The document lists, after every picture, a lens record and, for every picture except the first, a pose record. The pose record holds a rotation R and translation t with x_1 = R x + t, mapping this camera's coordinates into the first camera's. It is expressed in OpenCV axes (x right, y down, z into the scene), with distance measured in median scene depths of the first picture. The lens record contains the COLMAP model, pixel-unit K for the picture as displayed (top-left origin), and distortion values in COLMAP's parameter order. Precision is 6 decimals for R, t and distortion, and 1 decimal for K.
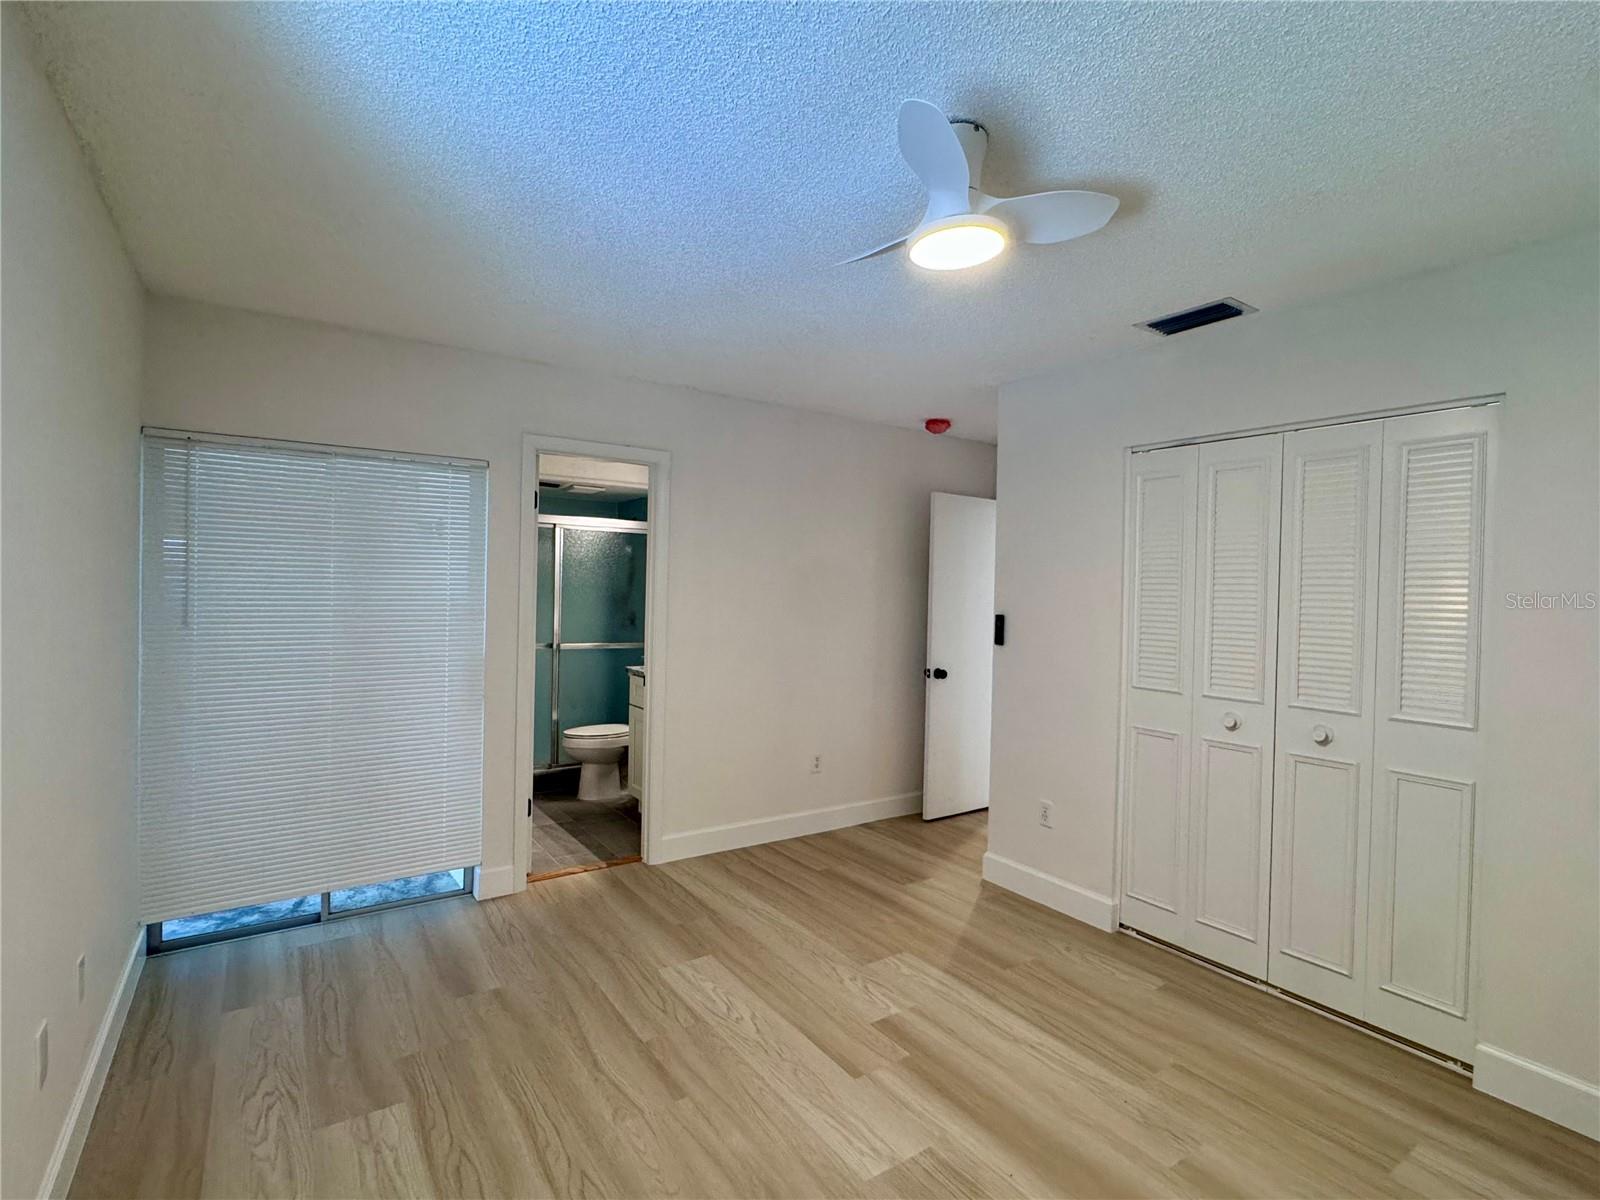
lens RADIAL K [[772.6, 0, 800.7], [0, 772.6, 595.7], [0, 0, 1]] dist [-0.006759, -0.000211]
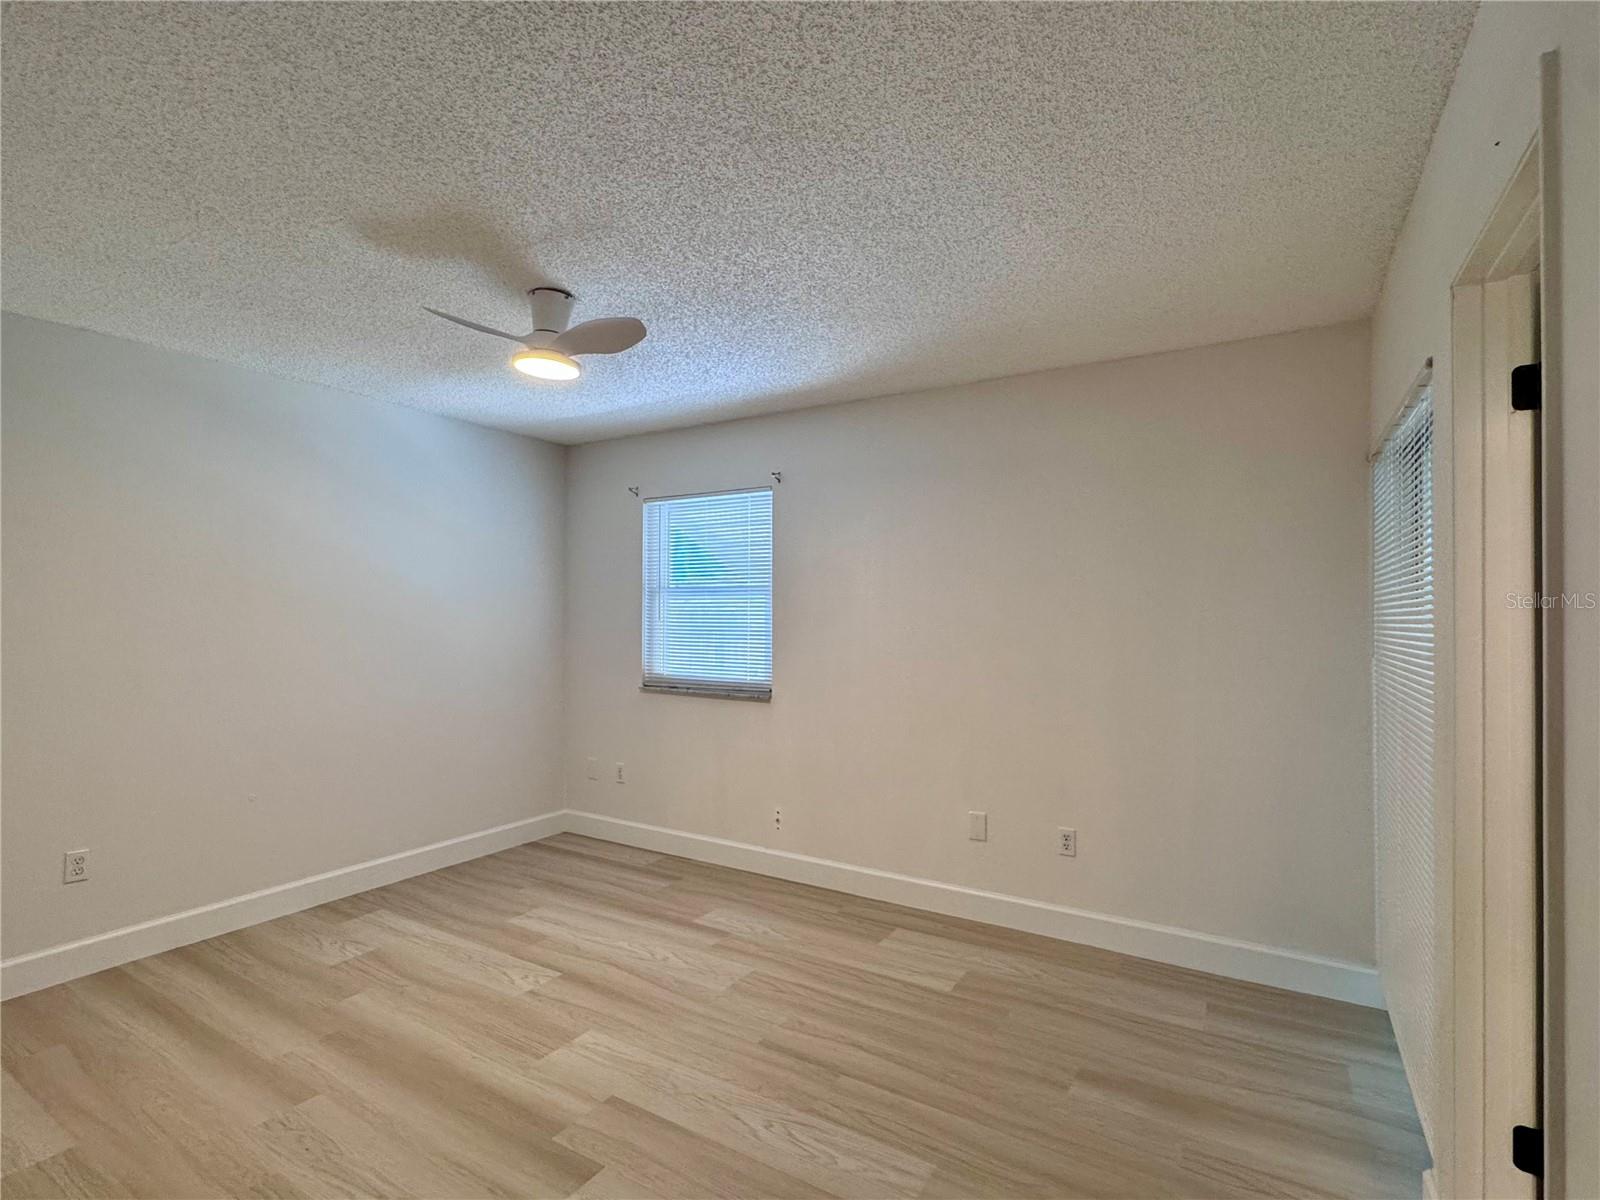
lens RADIAL K [[772.6, 0, 801.6], [0, 772.6, 605.4], [0, 0, 1]] dist [-0.006759, -0.000211]
pose [[-0.913243, -0.033246, -0.406057, 0.236848], [-0.032225, 0.999437, -0.009353, 0.007072], [0.406140, 0.004544, -0.913800, 1.752938]]
